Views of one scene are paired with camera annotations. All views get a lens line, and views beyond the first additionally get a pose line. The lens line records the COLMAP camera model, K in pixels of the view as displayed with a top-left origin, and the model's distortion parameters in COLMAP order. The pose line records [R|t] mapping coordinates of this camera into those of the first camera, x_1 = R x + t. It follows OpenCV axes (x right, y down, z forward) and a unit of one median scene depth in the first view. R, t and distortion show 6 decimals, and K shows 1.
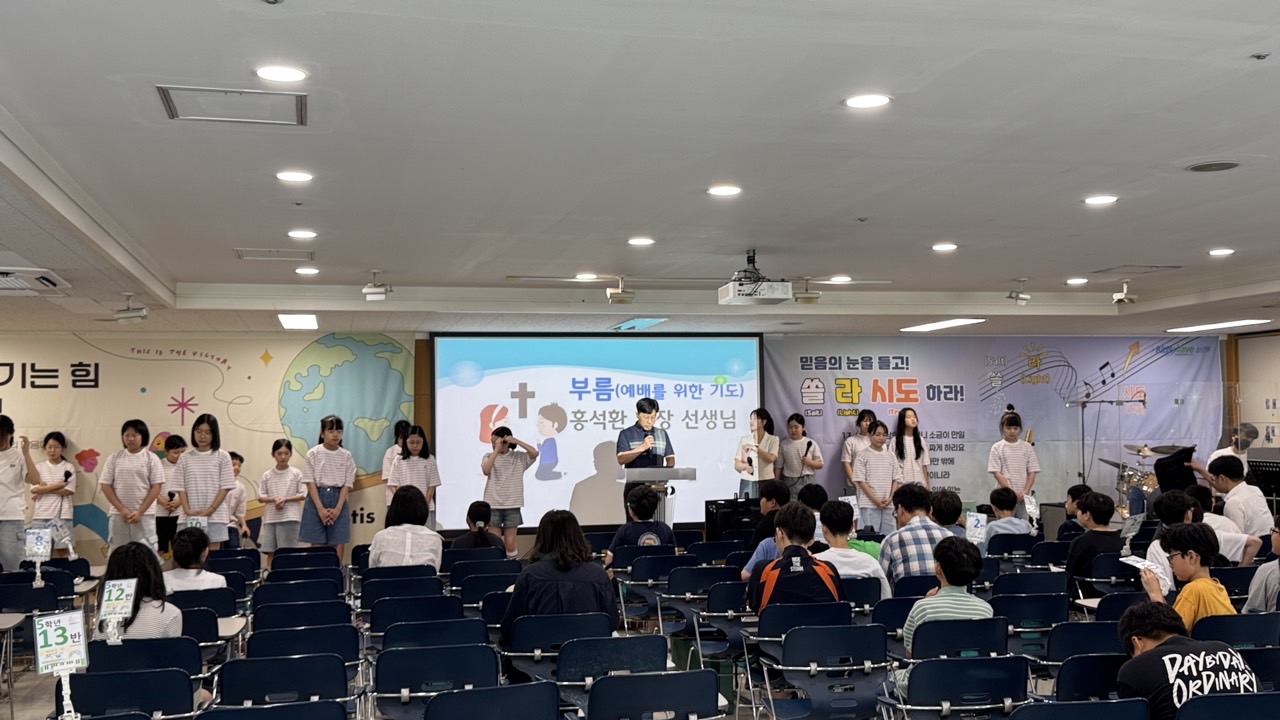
lens RADIAL K [[1316.6, 0, 638.6], [0, 1316.6, 365.9], [0, 0, 1]] dist [0.211507, -0.494983]
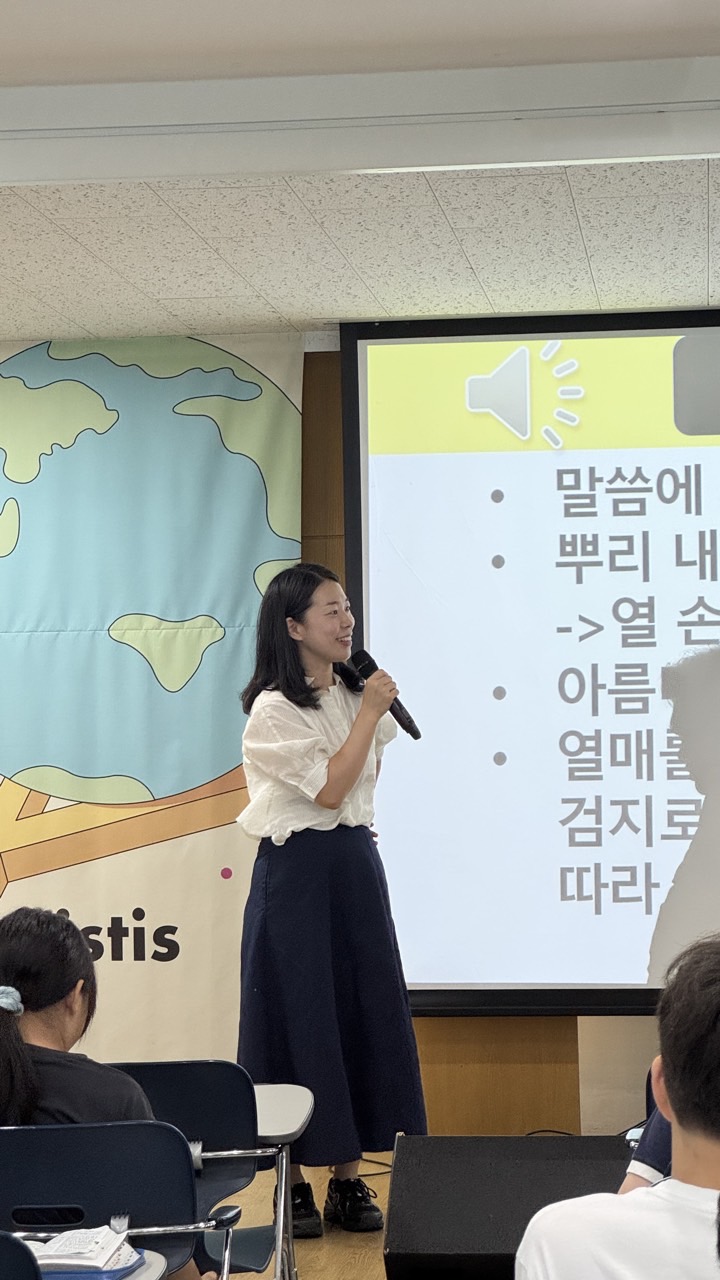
lens RADIAL K [[2951.3, 0, 360.0], [0, 2951.3, 640.0], [0, 0, 1]] dist [-0.235503, 8.589794]
pose [[0.935808, -0.011058, -0.352336, 0.077500], [0.020639, 0.999512, 0.023448, 0.029774], [0.351905, -0.029215, 0.935580, 0.382580]]
